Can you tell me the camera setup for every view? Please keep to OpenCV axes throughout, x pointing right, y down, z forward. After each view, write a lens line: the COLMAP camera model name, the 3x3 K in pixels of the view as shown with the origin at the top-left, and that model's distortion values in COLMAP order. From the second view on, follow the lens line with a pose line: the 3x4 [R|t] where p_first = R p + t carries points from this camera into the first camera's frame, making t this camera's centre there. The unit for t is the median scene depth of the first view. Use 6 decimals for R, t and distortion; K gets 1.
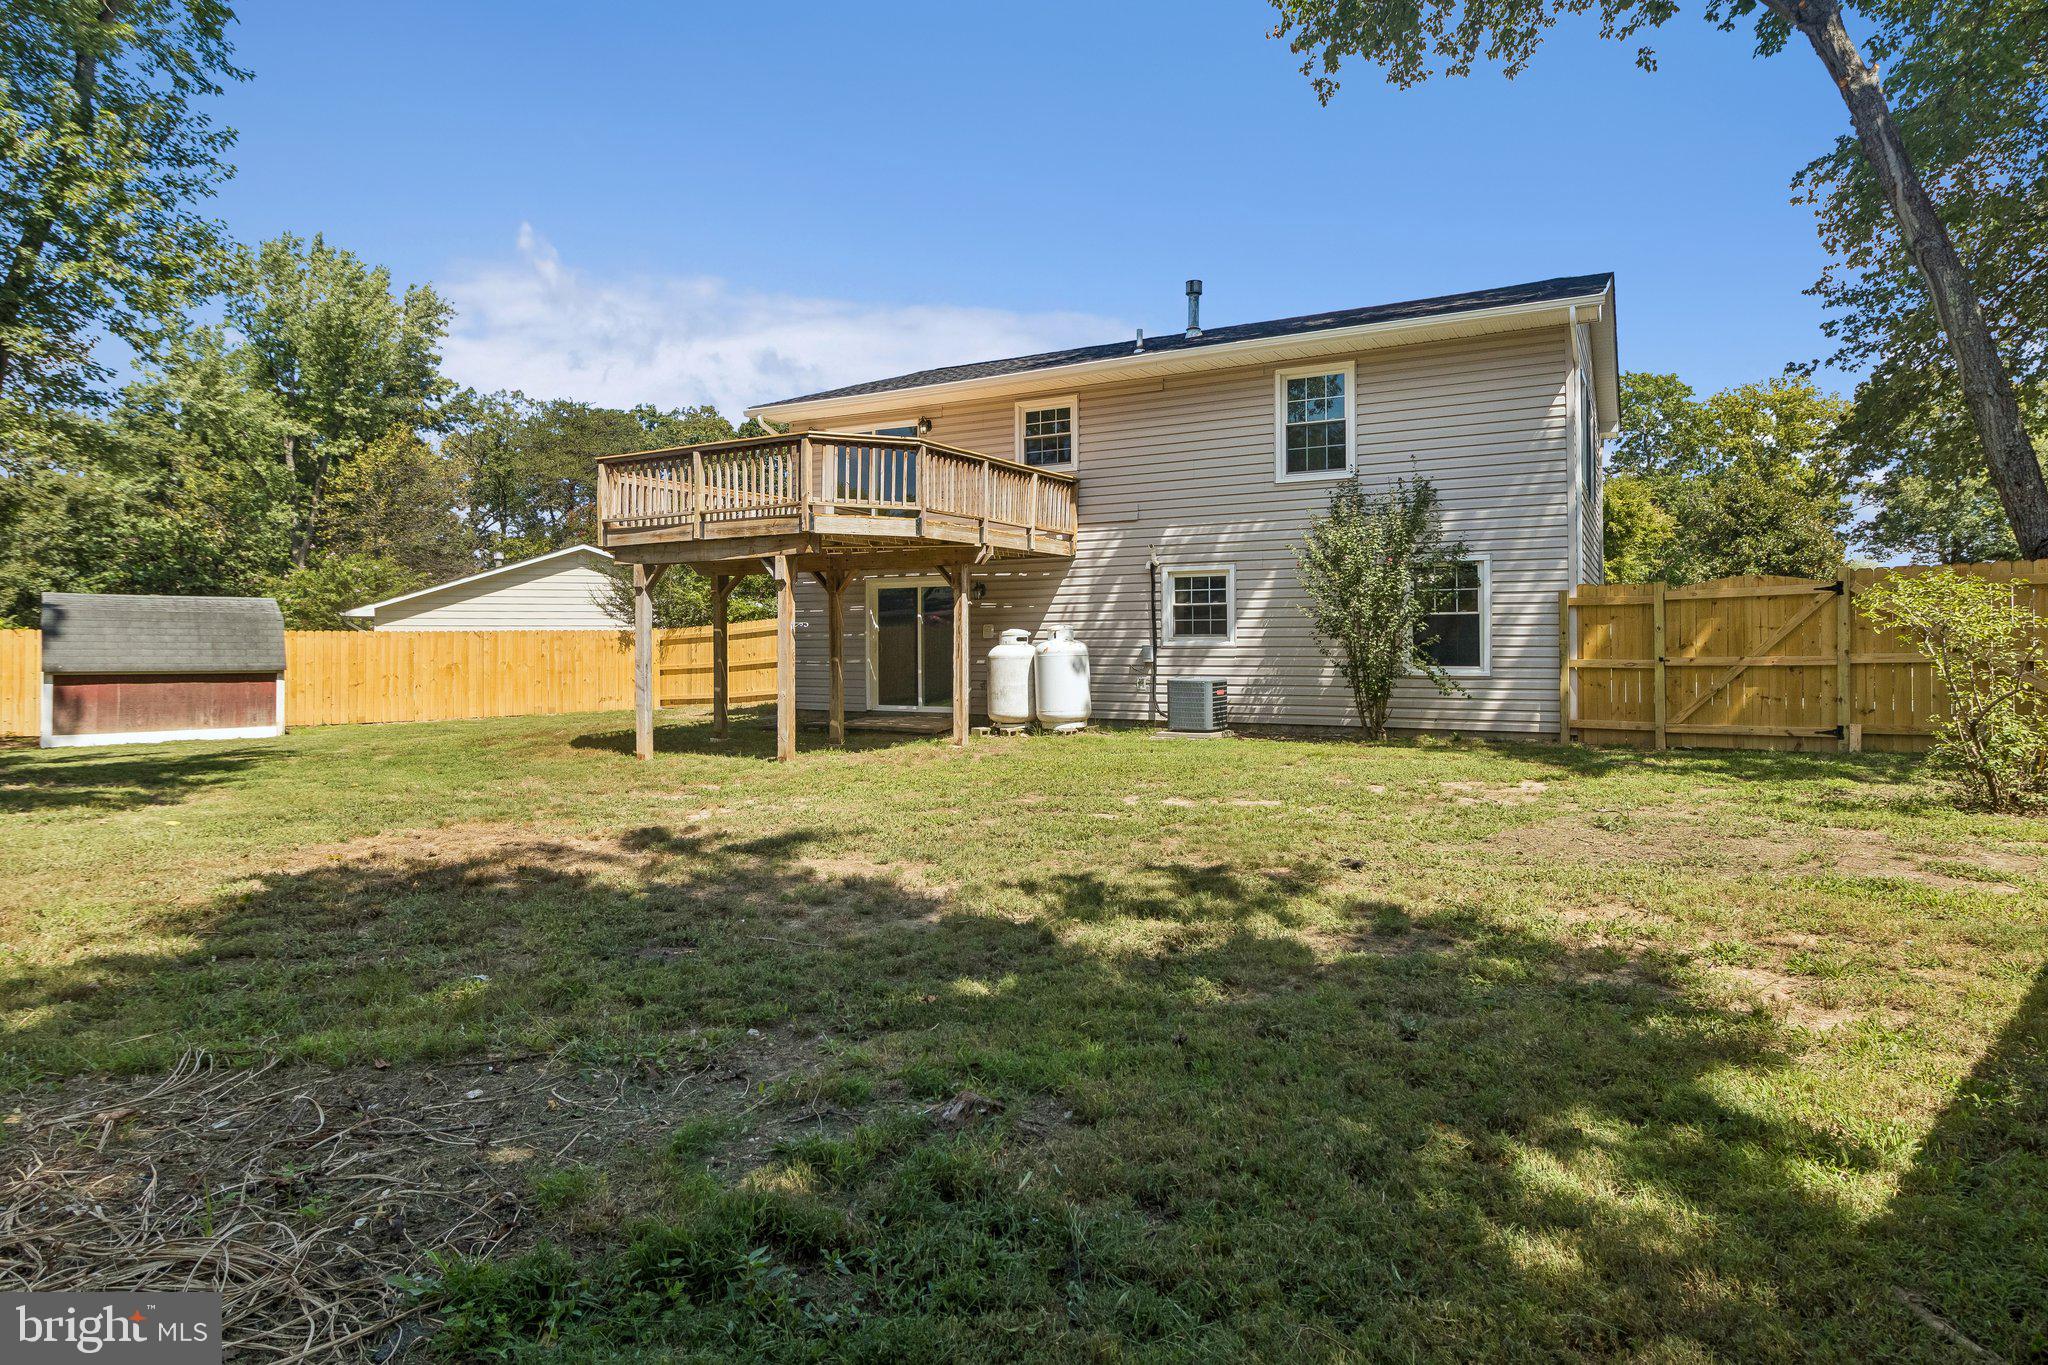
lens RADIAL K [[1110.8, 0, 1035.8], [0, 1110.8, 614.3], [0, 0, 1]] dist [0.001168, 0.000285]
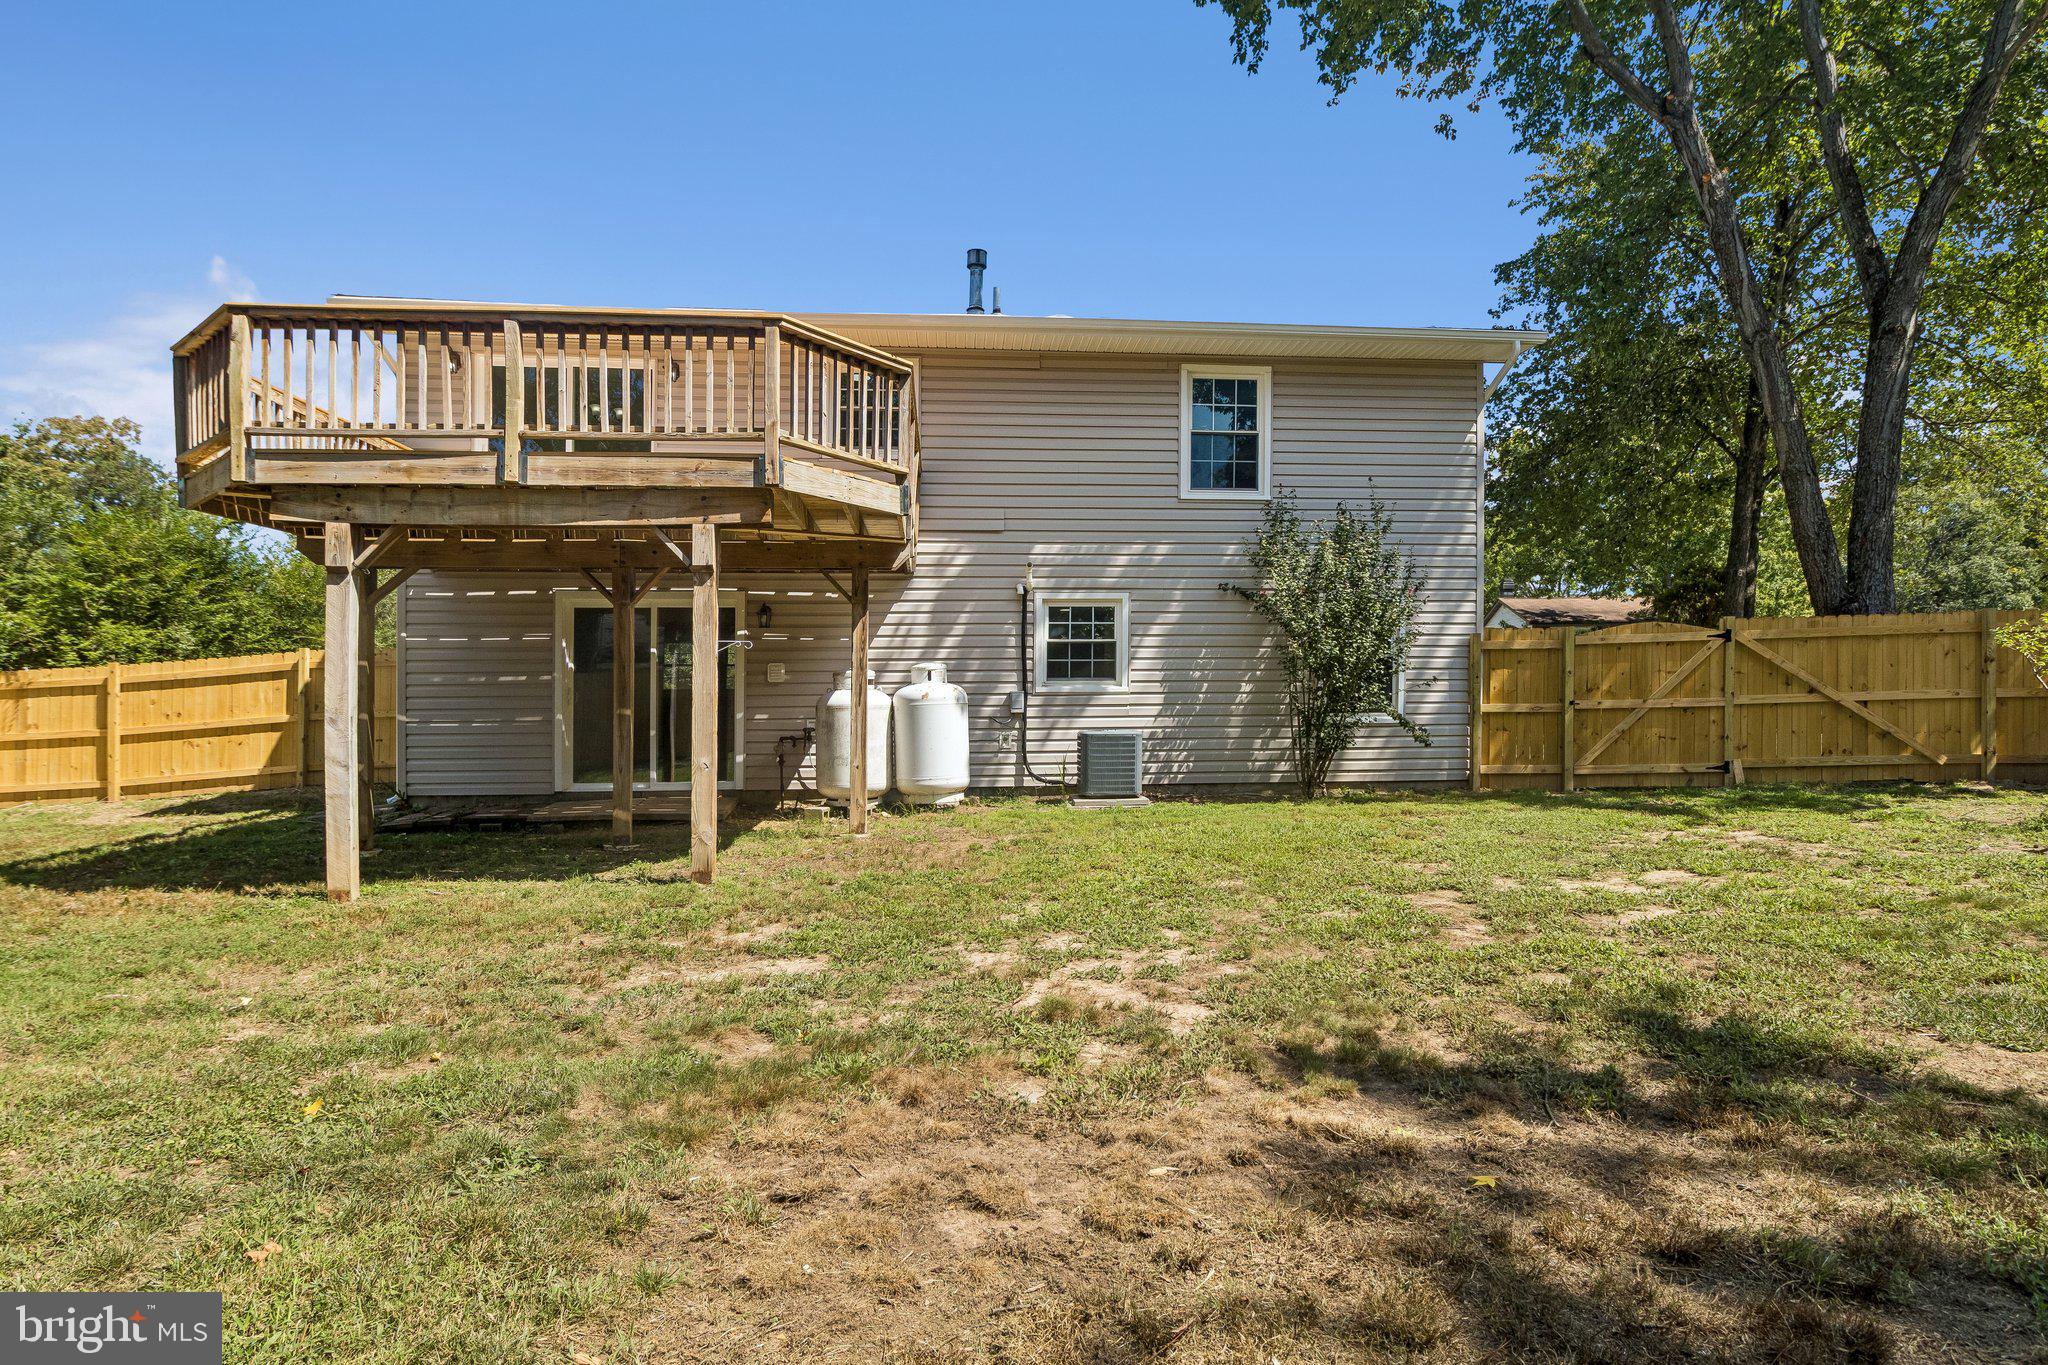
lens RADIAL K [[1124.8, 0, 1024.0], [0, 1124.8, 682.5], [0, 0, 1]] dist [0.002197, -0.000002]
pose [[0.826094, 0.010400, 0.563436, -0.356556], [-0.010314, 0.999941, -0.003336, 0.025224], [-0.563438, -0.003056, 0.826153, 0.356426]]
